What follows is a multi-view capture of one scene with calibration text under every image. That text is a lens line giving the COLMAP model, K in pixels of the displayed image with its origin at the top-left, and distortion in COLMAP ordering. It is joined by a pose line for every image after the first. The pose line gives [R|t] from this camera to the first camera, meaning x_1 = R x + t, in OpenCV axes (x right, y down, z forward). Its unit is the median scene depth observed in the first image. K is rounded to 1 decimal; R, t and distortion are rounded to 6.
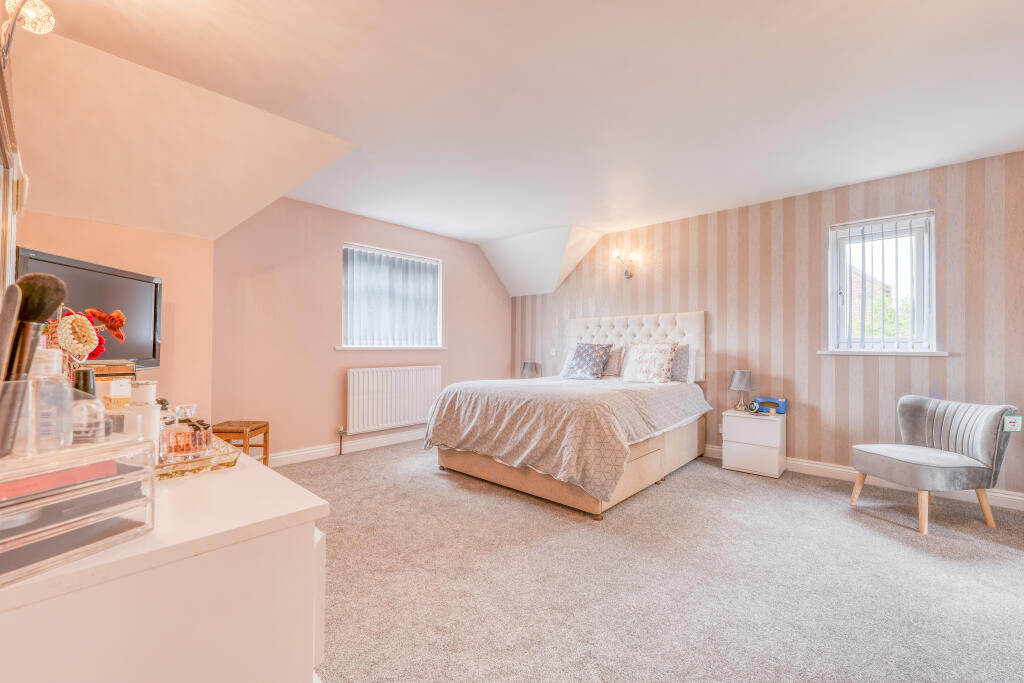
lens RADIAL K [[418.8, 0, 513.8], [0, 418.8, 340.4], [0, 0, 1]] dist [0.002047, -0.000314]
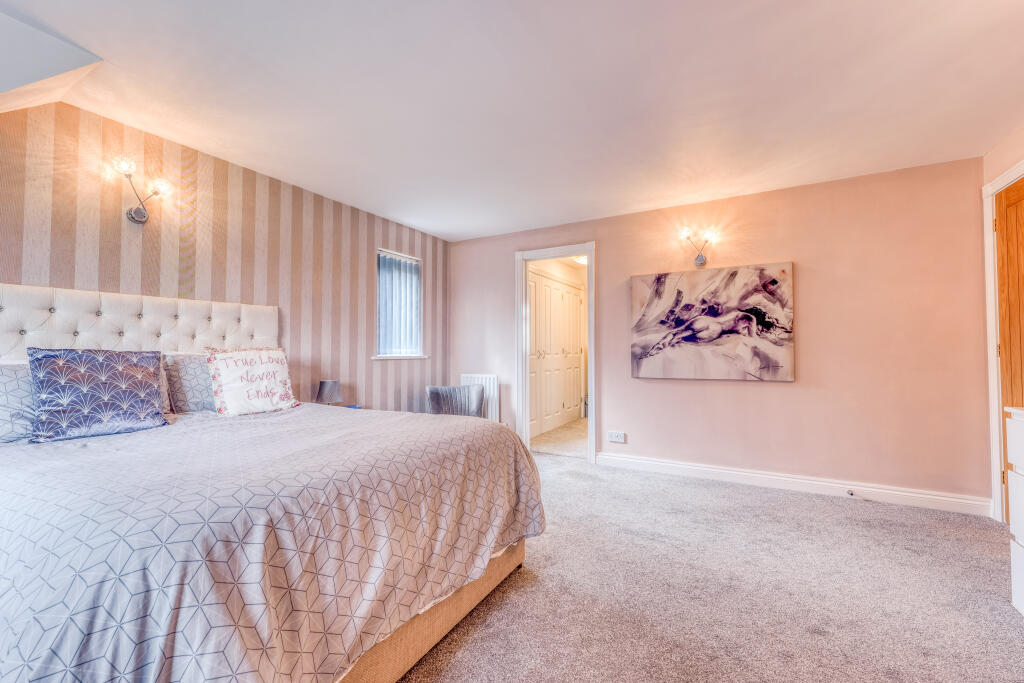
lens RADIAL K [[418.8, 0, 513.8], [0, 418.8, 340.4], [0, 0, 1]] dist [0.002047, -0.000314]
pose [[-0.224152, 0.018491, 0.974379, -0.393302], [-0.010870, 0.999710, -0.021473, 0.002325], [-0.974493, -0.015405, -0.223886, 0.780934]]
